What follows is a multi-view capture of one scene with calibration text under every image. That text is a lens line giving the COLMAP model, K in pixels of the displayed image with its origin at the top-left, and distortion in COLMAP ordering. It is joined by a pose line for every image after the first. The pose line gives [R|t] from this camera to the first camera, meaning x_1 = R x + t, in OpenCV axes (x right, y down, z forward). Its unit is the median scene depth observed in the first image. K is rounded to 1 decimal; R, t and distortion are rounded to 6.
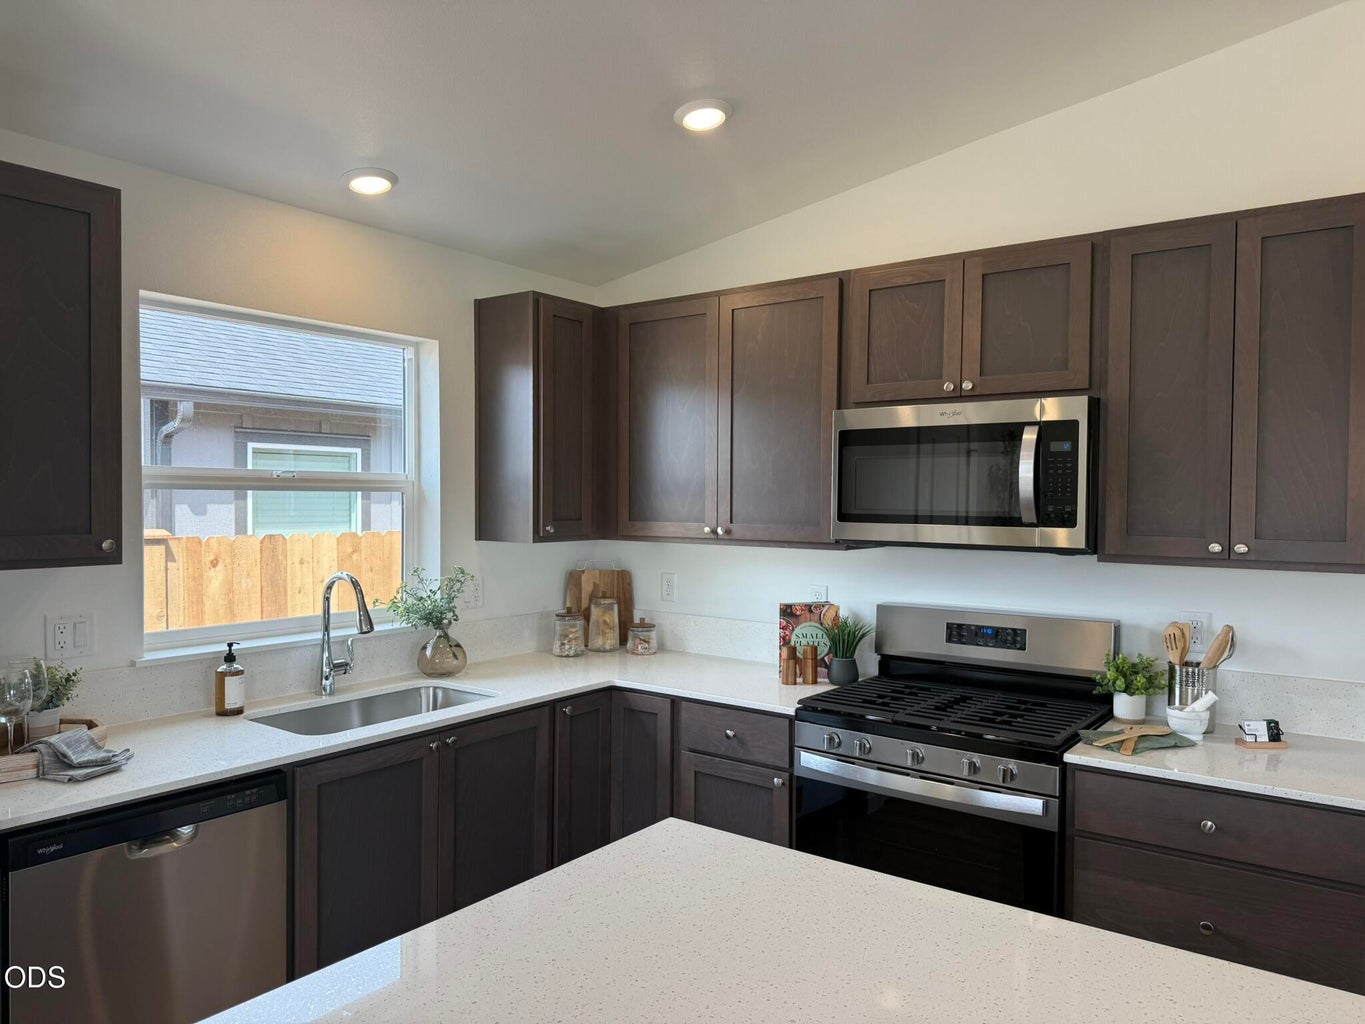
lens RADIAL K [[957.7, 0, 670.1], [0, 957.7, 512.9], [0, 0, 1]] dist [0.062499, -0.086095]
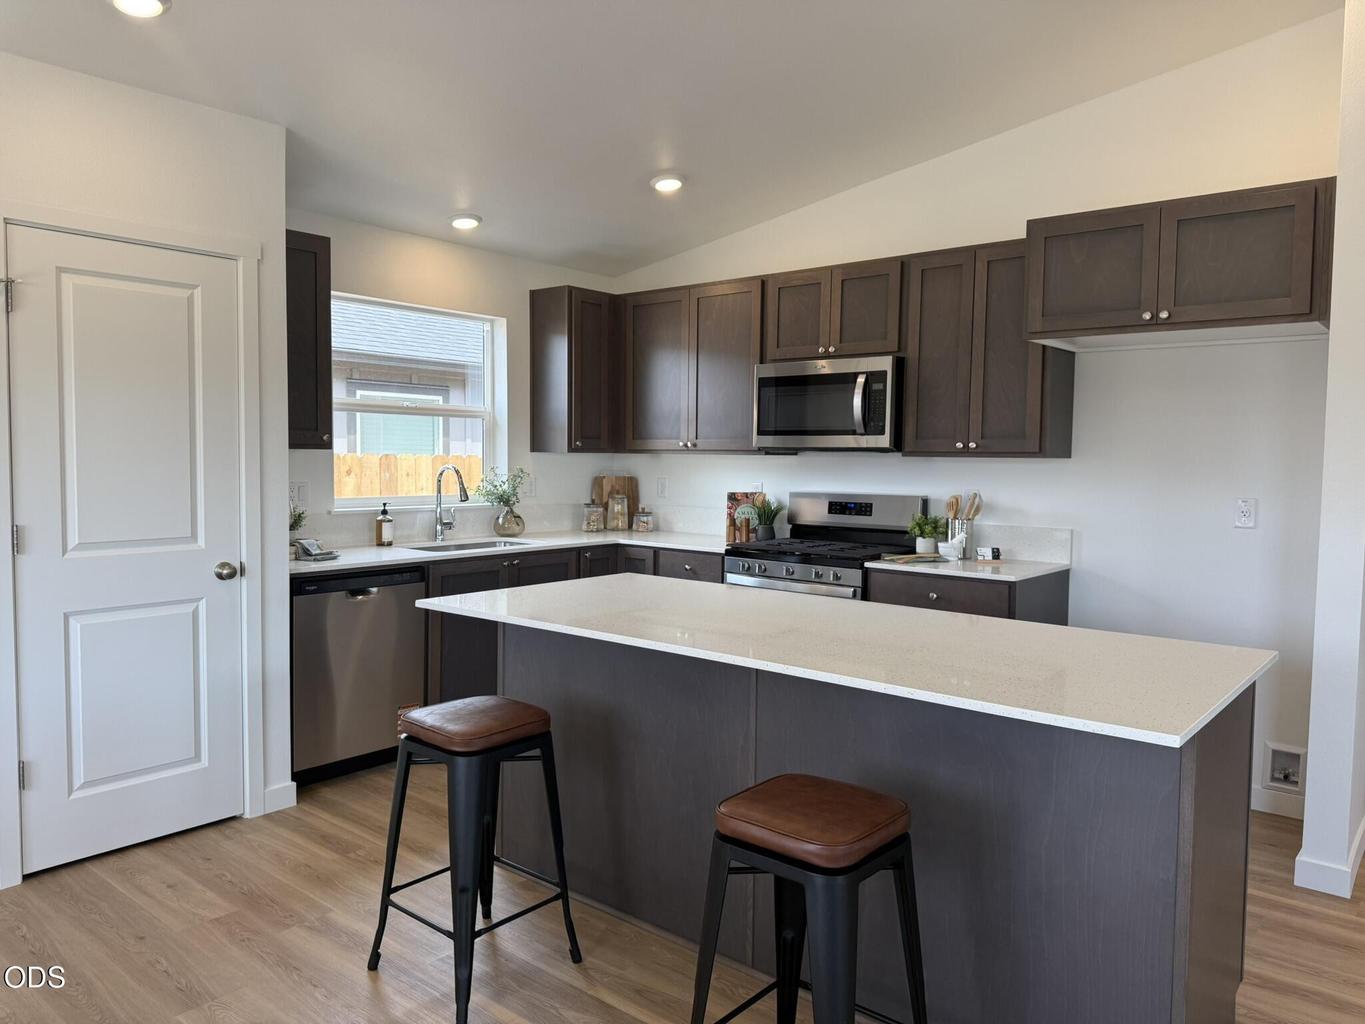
lens RADIAL K [[957.7, 0, 684.4], [0, 957.7, 506.9], [0, 0, 1]] dist [0.062499, -0.086095]
pose [[0.999051, 0.008186, -0.042780, 0.120040], [-0.006685, 0.999361, 0.035112, 0.070144], [0.043040, -0.034793, 0.998467, -0.571453]]
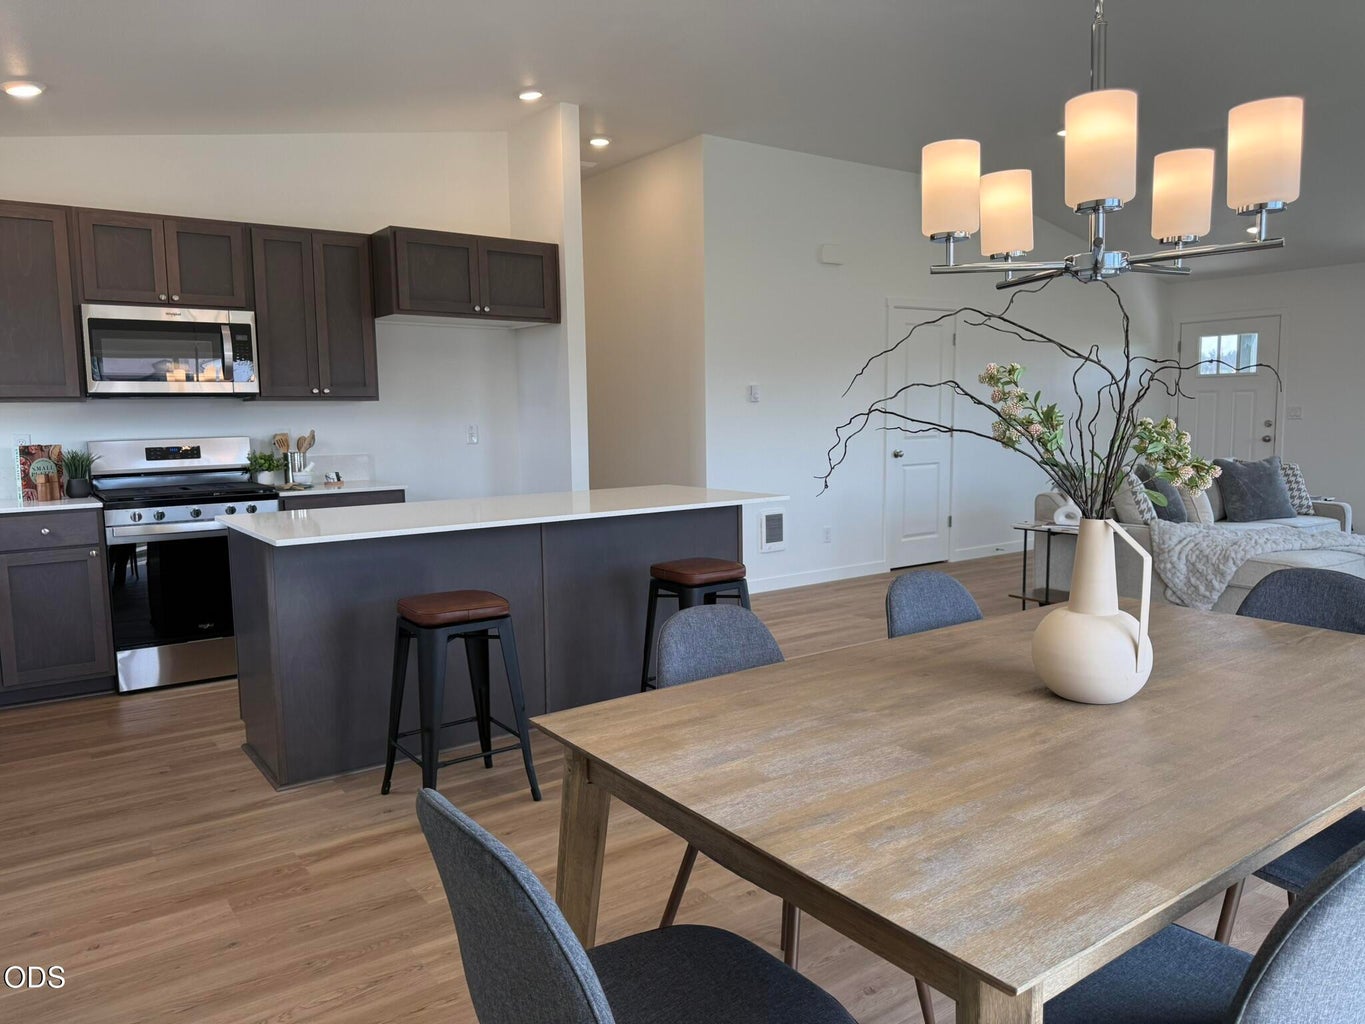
lens RADIAL K [[957.7, 0, 685.3], [0, 957.7, 519.3], [0, 0, 1]] dist [0.062499, -0.086095]
pose [[0.289079, -0.119188, 0.949857, -0.983464], [0.035693, 0.992871, 0.113723, 0.081706], [-0.956640, 0.001028, 0.291272, -0.306341]]
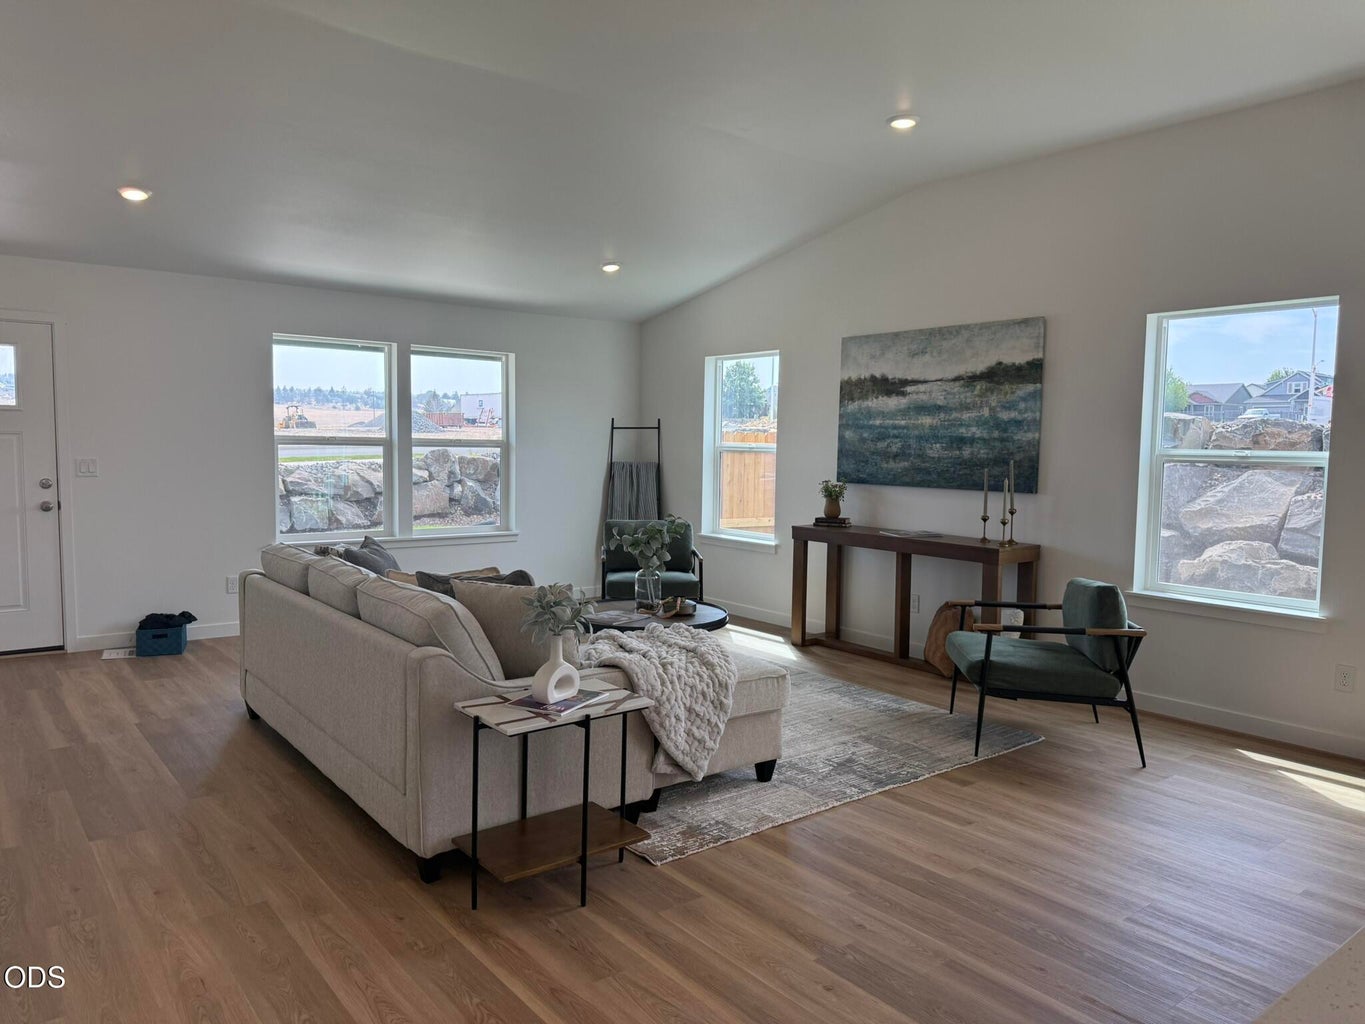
lens RADIAL K [[957.7, 0, 677.7], [0, 957.7, 512.5], [0, 0, 1]] dist [0.062499, -0.086095]
pose [[-0.965734, -0.038731, 0.256626, 0.600035], [-0.015120, 0.995519, 0.093346, 0.046397], [-0.259092, 0.086267, -0.961992, 0.417225]]
